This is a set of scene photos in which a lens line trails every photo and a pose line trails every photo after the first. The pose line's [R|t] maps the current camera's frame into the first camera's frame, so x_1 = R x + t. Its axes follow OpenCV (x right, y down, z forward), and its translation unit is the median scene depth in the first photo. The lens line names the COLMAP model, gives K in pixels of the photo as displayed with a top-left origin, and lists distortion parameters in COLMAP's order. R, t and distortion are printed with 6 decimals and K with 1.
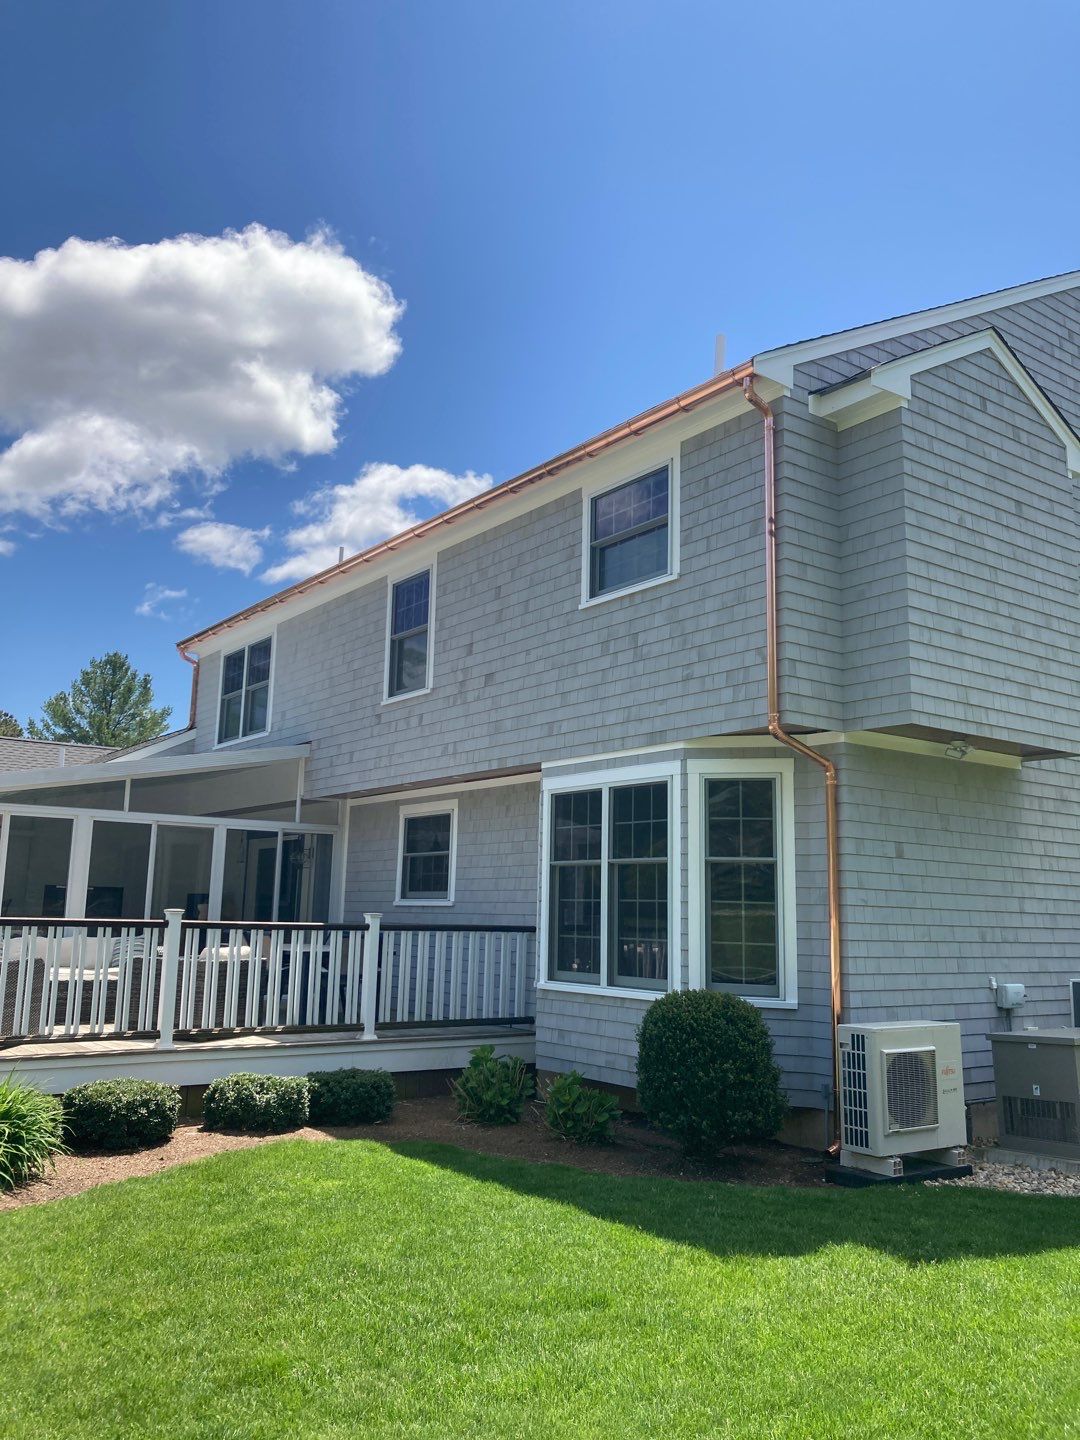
lens RADIAL K [[1174.8, 0, 537.0], [0, 1174.8, 676.3], [0, 0, 1]] dist [0.083685, -0.157722]
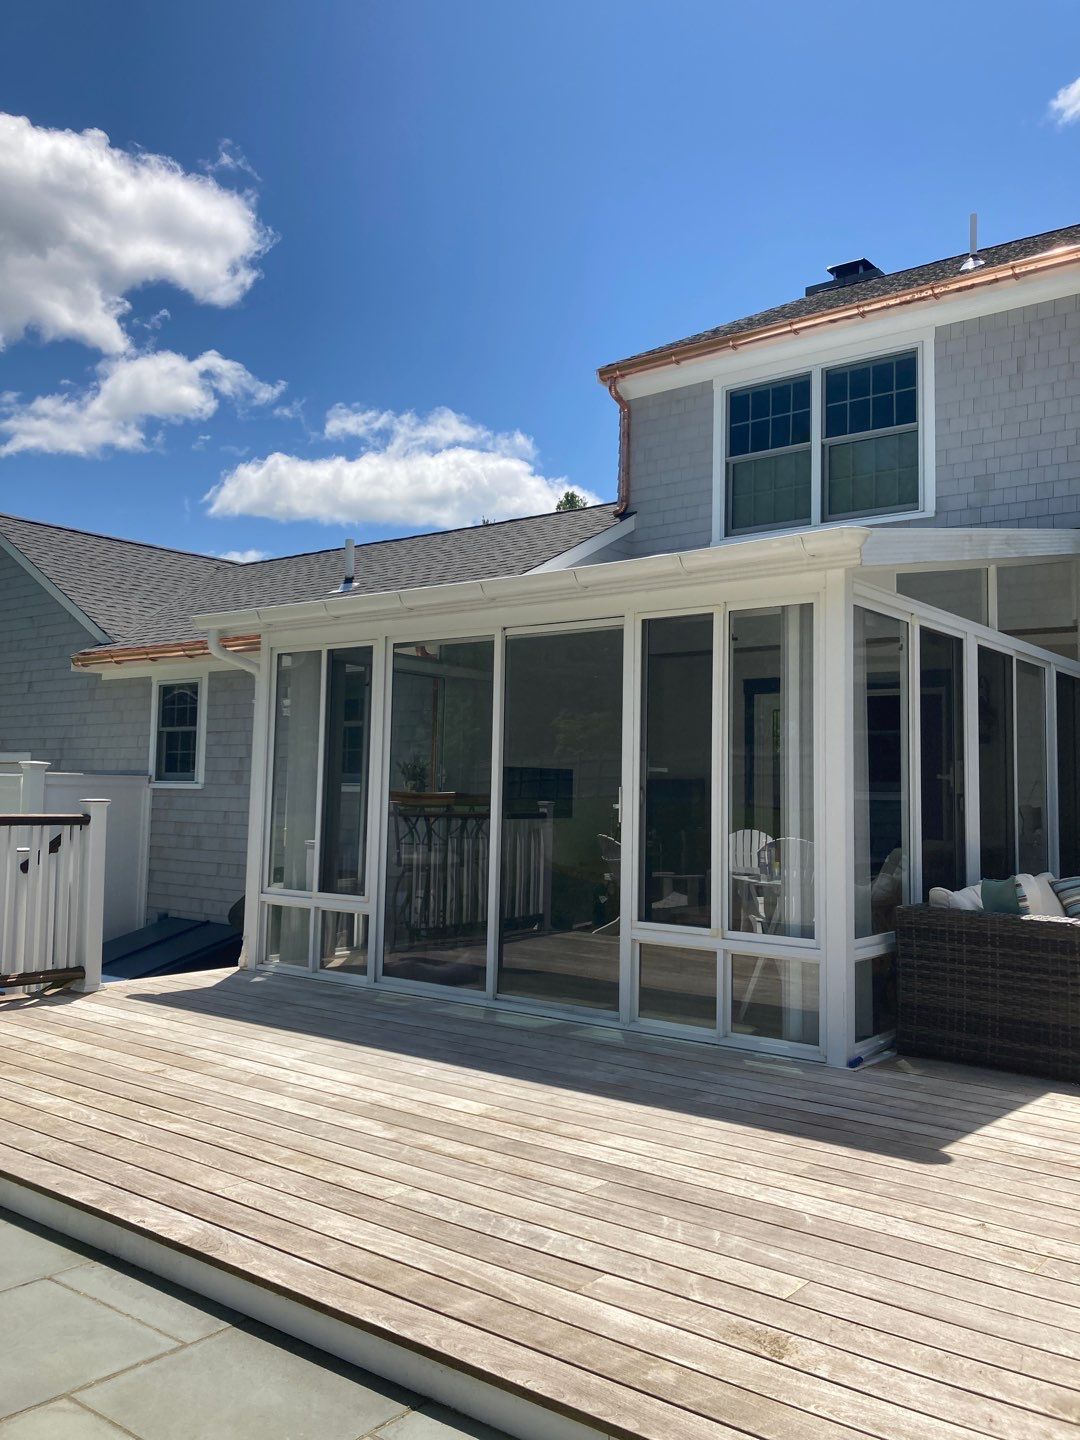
lens RADIAL K [[1164.3, 0, 542.1], [0, 1164.3, 696.2], [0, 0, 1]] dist [0.102924, -0.271101]
pose [[0.943845, -0.007604, 0.330300, -0.564426], [-0.034479, 0.992009, 0.121362, 0.069780], [-0.328584, -0.125935, 0.936041, 0.458144]]
